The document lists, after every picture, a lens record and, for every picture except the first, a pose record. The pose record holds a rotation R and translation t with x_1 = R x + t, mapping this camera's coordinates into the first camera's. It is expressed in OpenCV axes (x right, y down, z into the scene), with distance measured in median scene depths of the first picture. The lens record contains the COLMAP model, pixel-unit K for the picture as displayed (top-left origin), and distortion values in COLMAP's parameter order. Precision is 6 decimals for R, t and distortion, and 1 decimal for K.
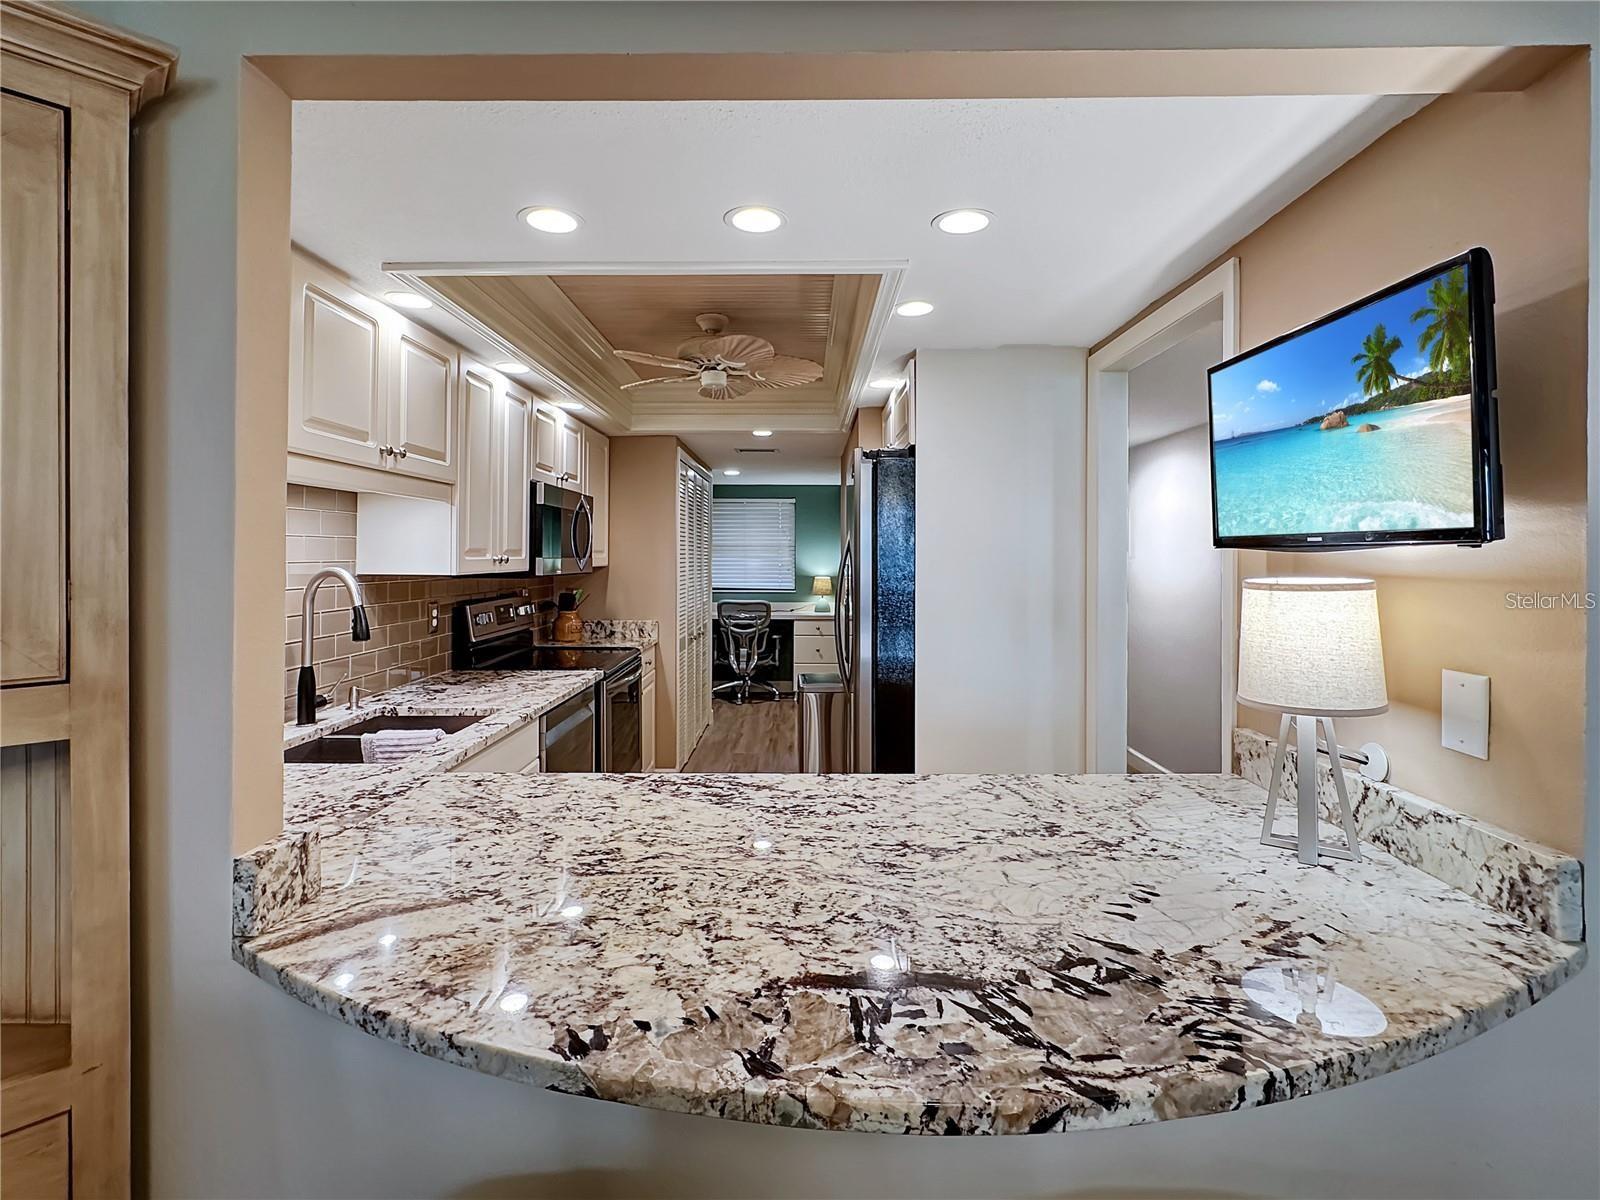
lens RADIAL K [[3331.1, 0, 800.3], [0, 3331.1, 598.5], [0, 0, 1]] dist [0.075533, 0.000000]
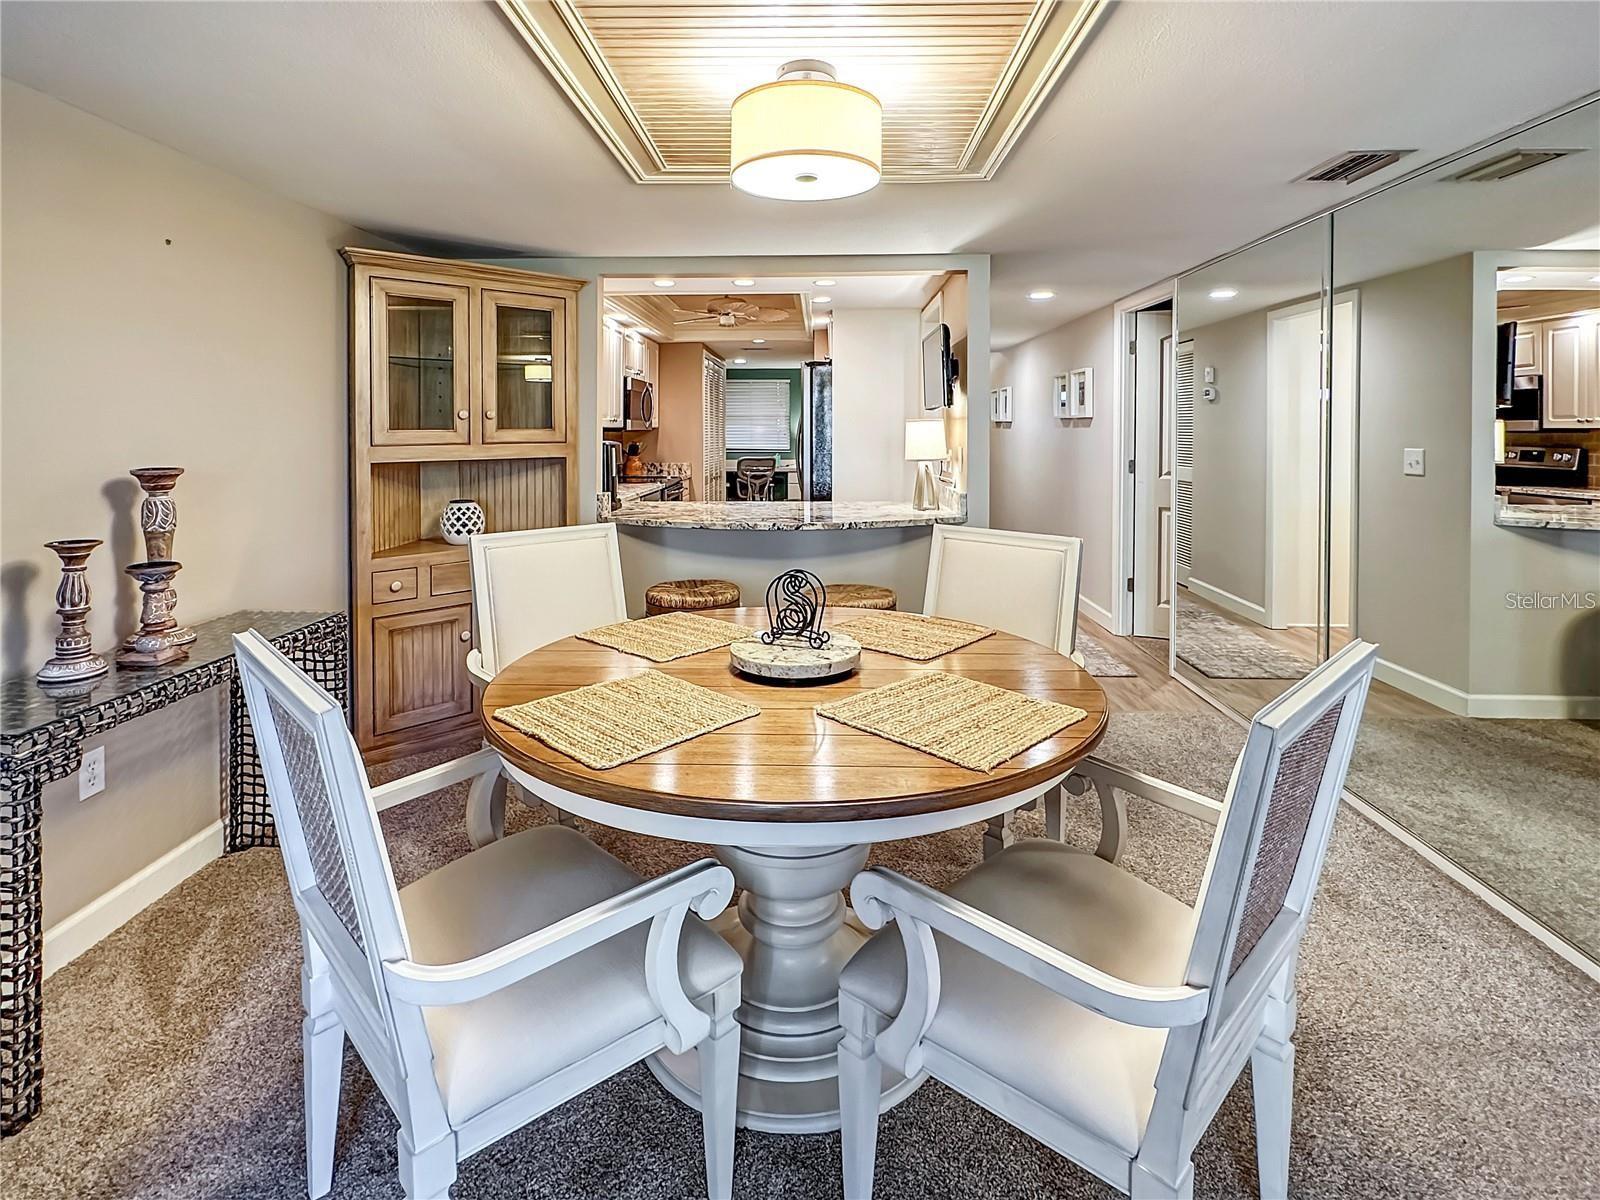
lens RADIAL K [[3331.1, 0, 799.5], [0, 3331.1, 601.2], [0, 0, 1]] dist [0.075533, 0.000000]
pose [[0.999989, -0.001667, -0.004271, 0.014957], [0.001832, 0.999242, 0.038888, 0.011645], [0.004203, -0.038896, 0.999234, -0.584670]]
